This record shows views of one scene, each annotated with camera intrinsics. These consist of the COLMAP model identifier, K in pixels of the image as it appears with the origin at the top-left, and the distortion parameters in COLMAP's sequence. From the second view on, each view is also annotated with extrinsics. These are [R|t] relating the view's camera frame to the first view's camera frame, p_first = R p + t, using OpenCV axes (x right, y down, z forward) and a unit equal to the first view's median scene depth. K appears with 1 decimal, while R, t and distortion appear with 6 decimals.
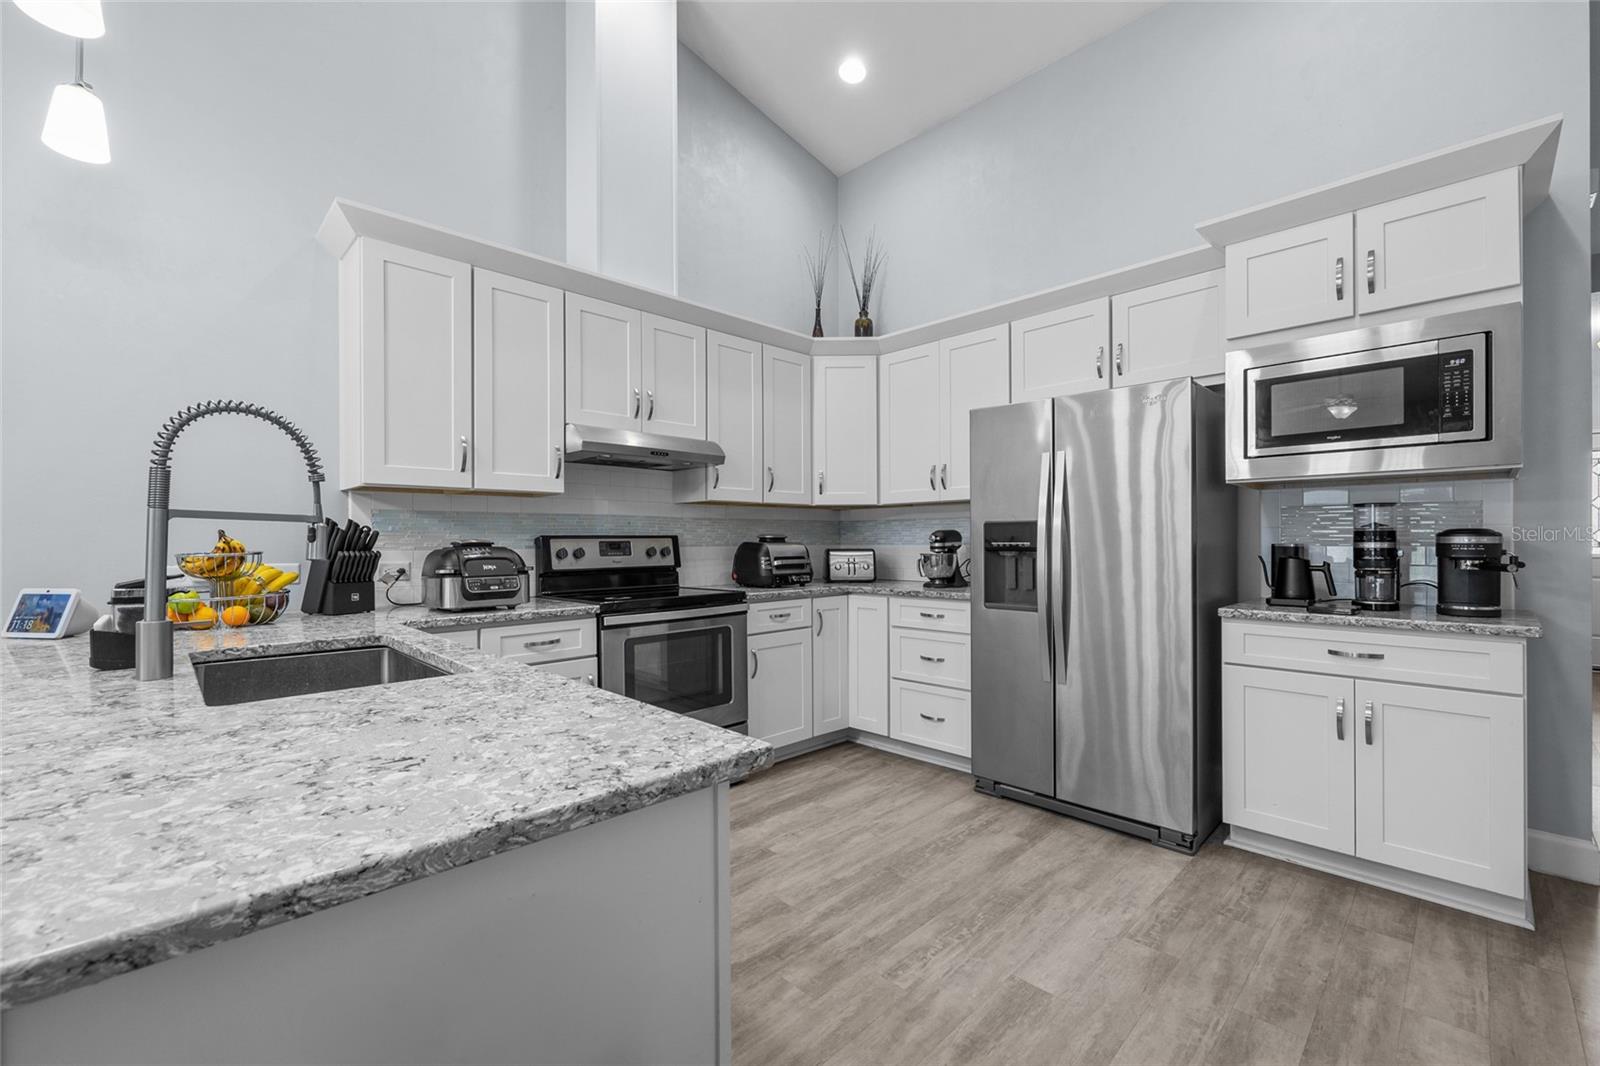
lens RADIAL K [[674.7, 0, 796.9], [0, 674.7, 536.8], [0, 0, 1]] dist [-0.002851, -0.000344]
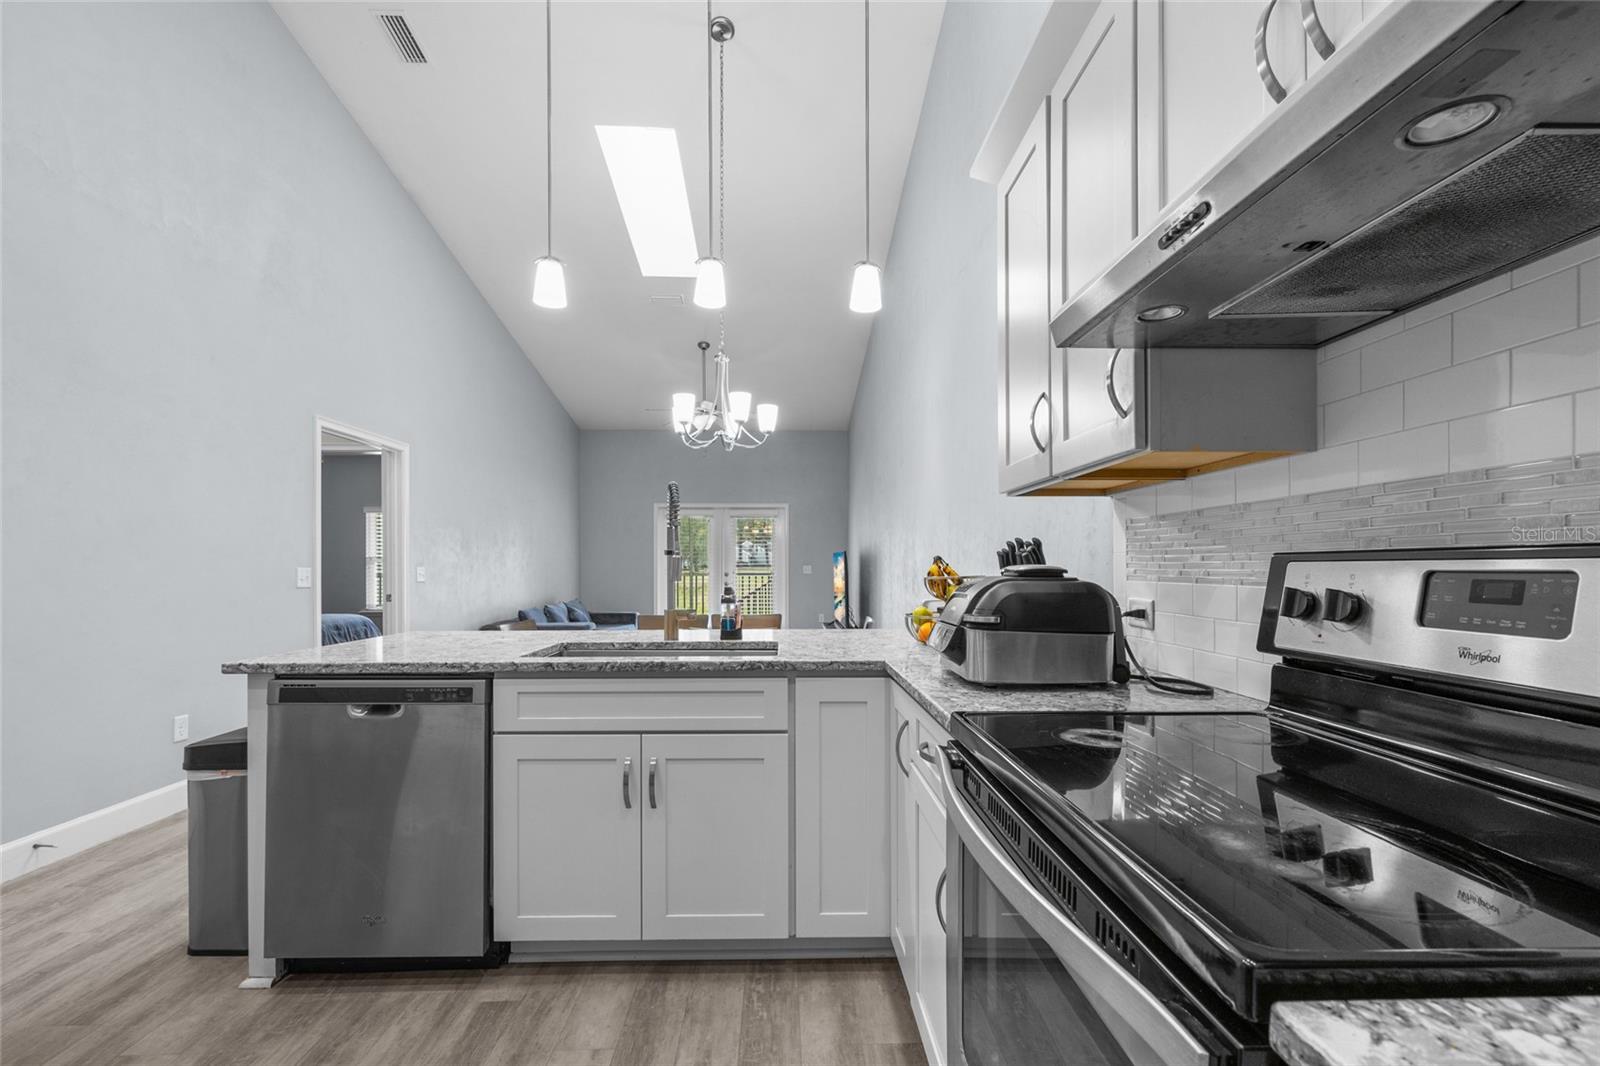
lens RADIAL K [[676.7, 0, 800.3], [0, 676.7, 568.2], [0, 0, 1]] dist [-0.002089, -0.000194]
pose [[-0.681715, 0.009551, -0.731556, 0.095522], [0.009896, 0.999944, 0.003833, 0.003608], [0.731551, -0.004627, -0.681771, 1.329153]]
